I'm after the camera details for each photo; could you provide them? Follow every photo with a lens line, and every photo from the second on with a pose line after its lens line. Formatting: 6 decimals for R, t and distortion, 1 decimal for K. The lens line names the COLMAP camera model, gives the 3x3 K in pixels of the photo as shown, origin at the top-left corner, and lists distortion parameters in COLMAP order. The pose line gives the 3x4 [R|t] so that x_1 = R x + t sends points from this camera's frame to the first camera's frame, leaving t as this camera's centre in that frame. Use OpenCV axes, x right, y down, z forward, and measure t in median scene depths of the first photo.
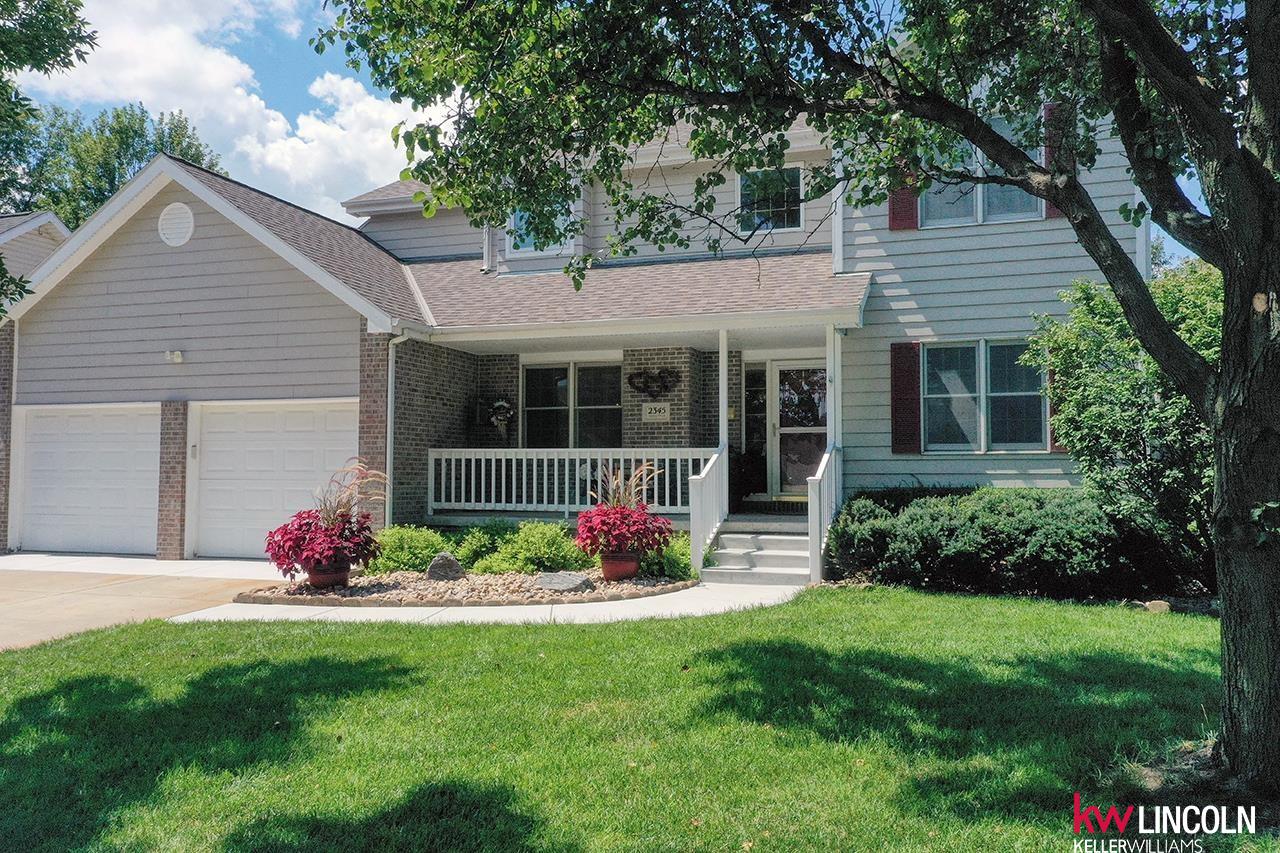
lens RADIAL K [[1026.3, 0, 640.0], [0, 1026.3, 426.5], [0, 0, 1]] dist [0.023396, -0.000362]
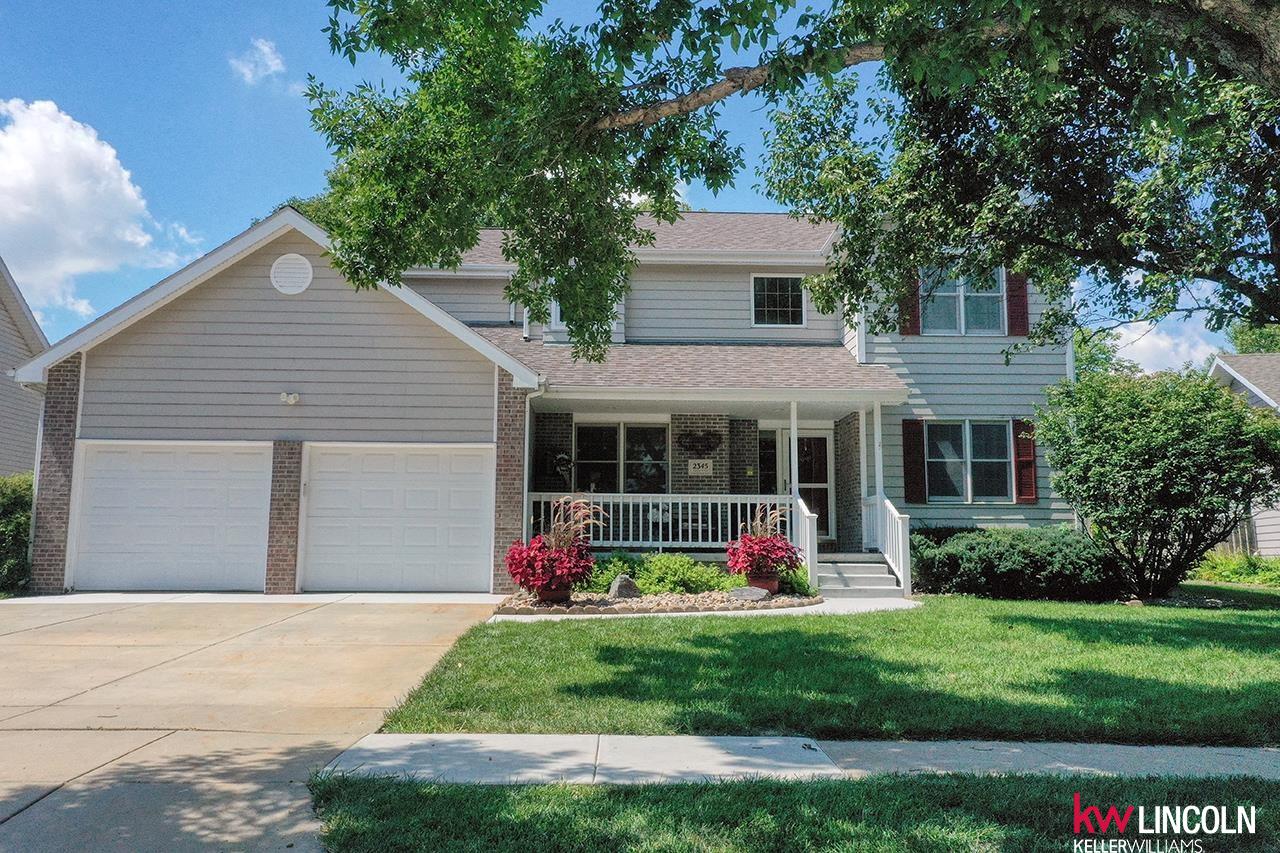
lens RADIAL K [[1026.3, 0, 640.0], [0, 1026.3, 426.5], [0, 0, 1]] dist [0.023396, -0.000362]
pose [[0.933564, 0.047688, 0.355223, -0.494522], [-0.019192, 0.996338, -0.083318, 0.041212], [-0.357895, 0.070966, 0.931061, -0.097814]]
